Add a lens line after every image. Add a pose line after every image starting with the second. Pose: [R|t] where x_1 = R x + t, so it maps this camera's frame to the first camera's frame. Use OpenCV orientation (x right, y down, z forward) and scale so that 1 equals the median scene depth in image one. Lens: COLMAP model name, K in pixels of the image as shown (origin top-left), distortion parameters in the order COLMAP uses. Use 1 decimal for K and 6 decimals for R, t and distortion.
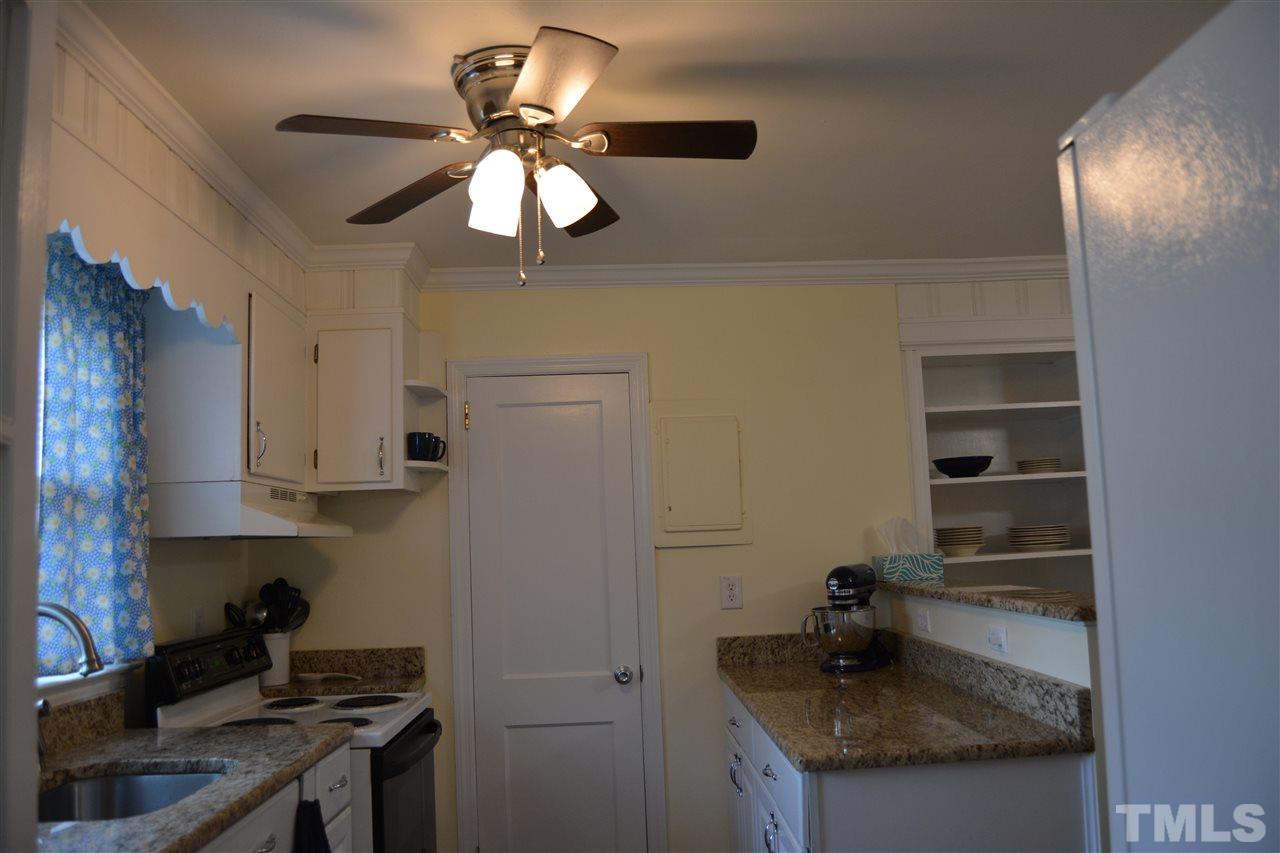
lens RADIAL K [[997.0, 0, 640.0], [0, 997.0, 426.5], [0, 0, 1]] dist [-0.069711, 0.000996]
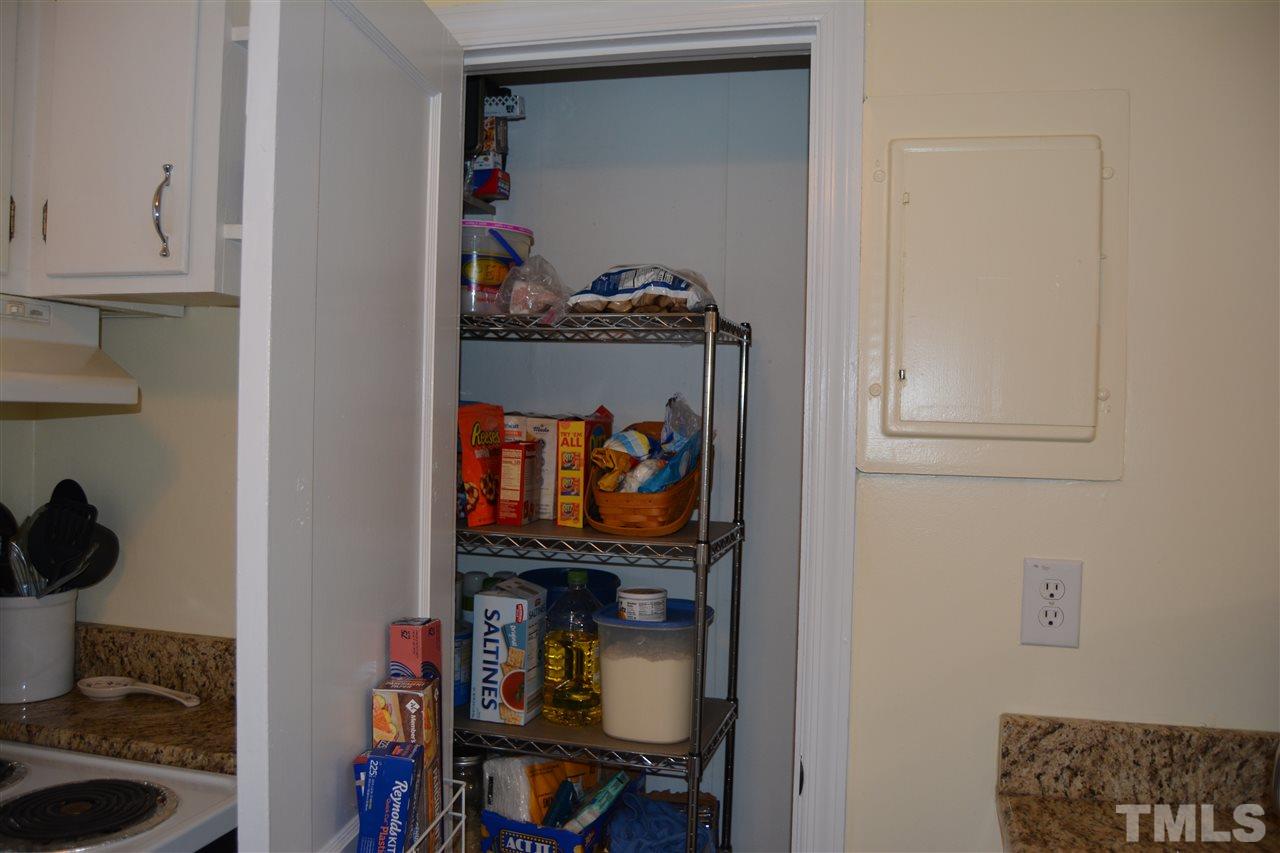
lens RADIAL K [[997.0, 0, 640.0], [0, 997.0, 426.5], [0, 0, 1]] dist [-0.069711, 0.000996]
pose [[0.964929, 0.060167, -0.255524, 0.033259], [-0.027874, 0.991361, 0.128169, 0.057473], [0.261028, -0.116551, 0.958269, 0.618427]]
